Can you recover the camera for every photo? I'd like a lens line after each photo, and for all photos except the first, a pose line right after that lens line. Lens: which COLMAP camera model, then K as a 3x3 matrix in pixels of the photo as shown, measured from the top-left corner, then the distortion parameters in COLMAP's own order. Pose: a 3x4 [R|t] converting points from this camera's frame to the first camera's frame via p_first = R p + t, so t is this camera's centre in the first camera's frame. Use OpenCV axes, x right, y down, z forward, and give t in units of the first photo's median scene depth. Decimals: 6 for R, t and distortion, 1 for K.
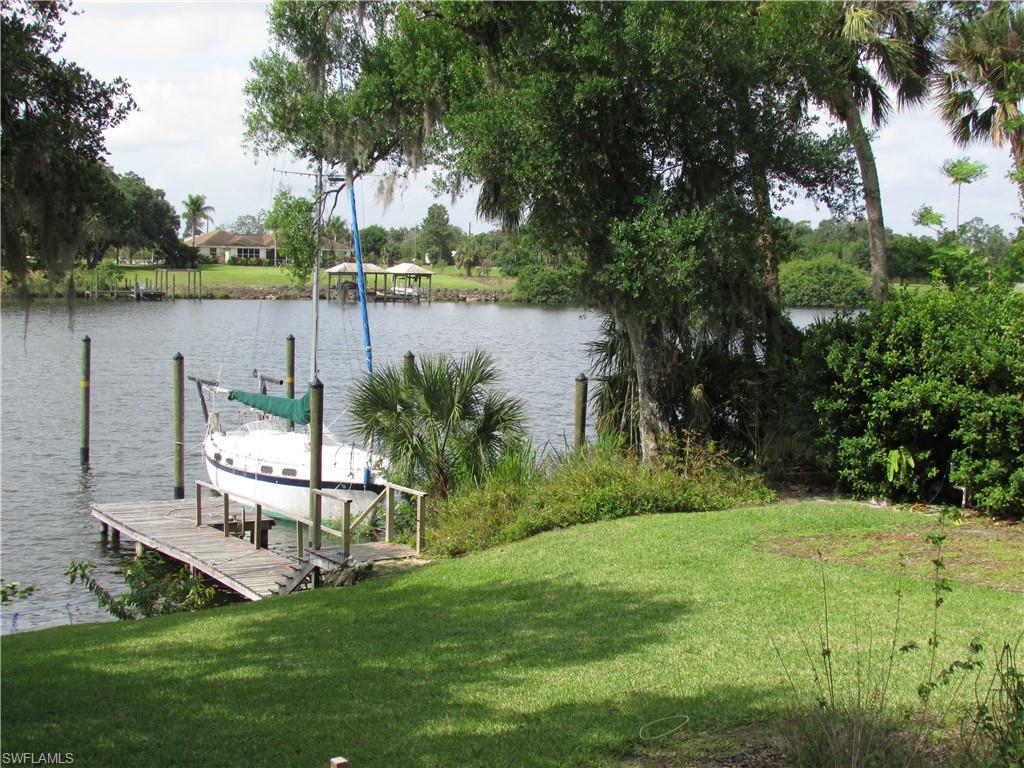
lens RADIAL K [[1483.9, 0, 514.2], [0, 1483.9, 380.4], [0, 0, 1]] dist [-0.090656, 0.000000]
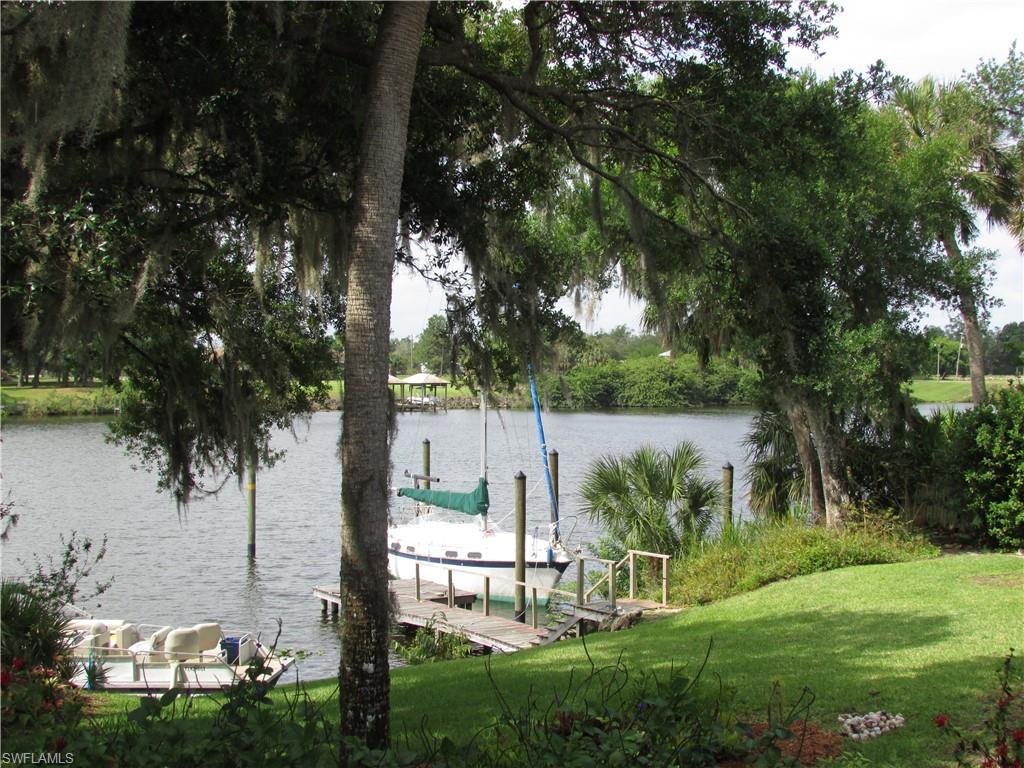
lens RADIAL K [[1483.9, 0, 510.7], [0, 1483.9, 388.1], [0, 0, 1]] dist [-0.090656, 0.000000]
pose [[0.999595, -0.026253, 0.010988, -0.187216], [0.026931, 0.997399, -0.066863, 0.014316], [-0.009204, 0.067132, 0.997702, -0.223923]]
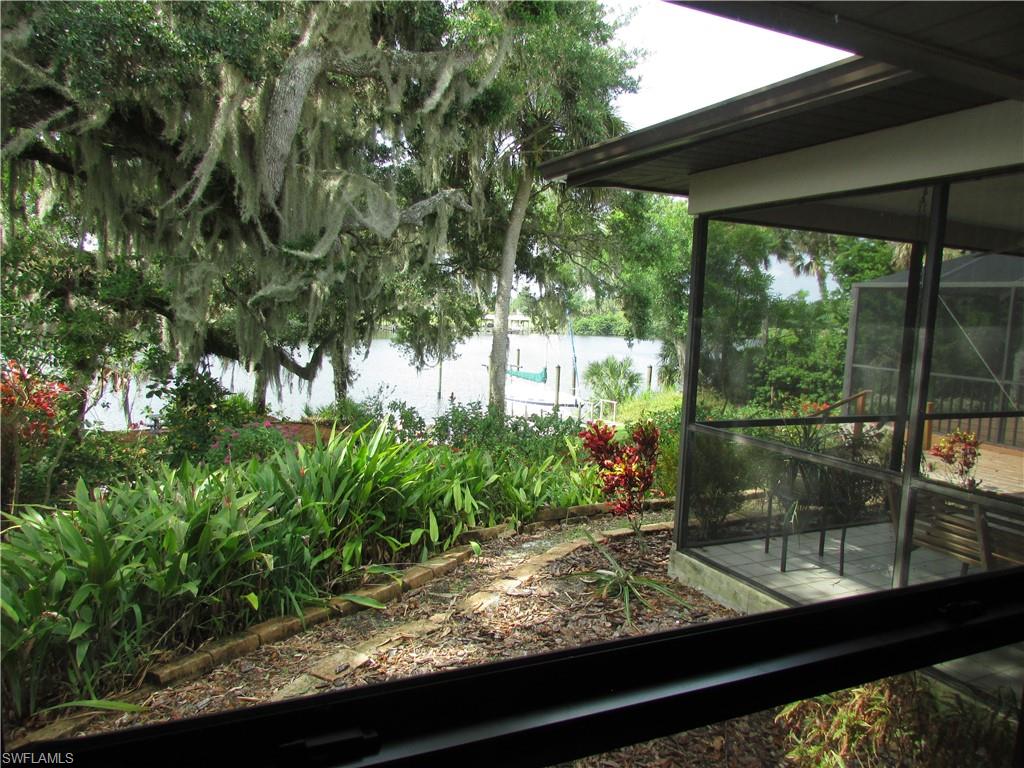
lens RADIAL K [[738.3, 0, 514.5], [0, 738.3, 386.6], [0, 0, 1]] dist [-0.009485, -0.001104]
pose [[0.998559, 0.017956, -0.050577, -0.177923], [-0.016958, 0.999654, 0.020095, 0.016991], [0.050920, -0.019208, 0.998518, -0.462055]]
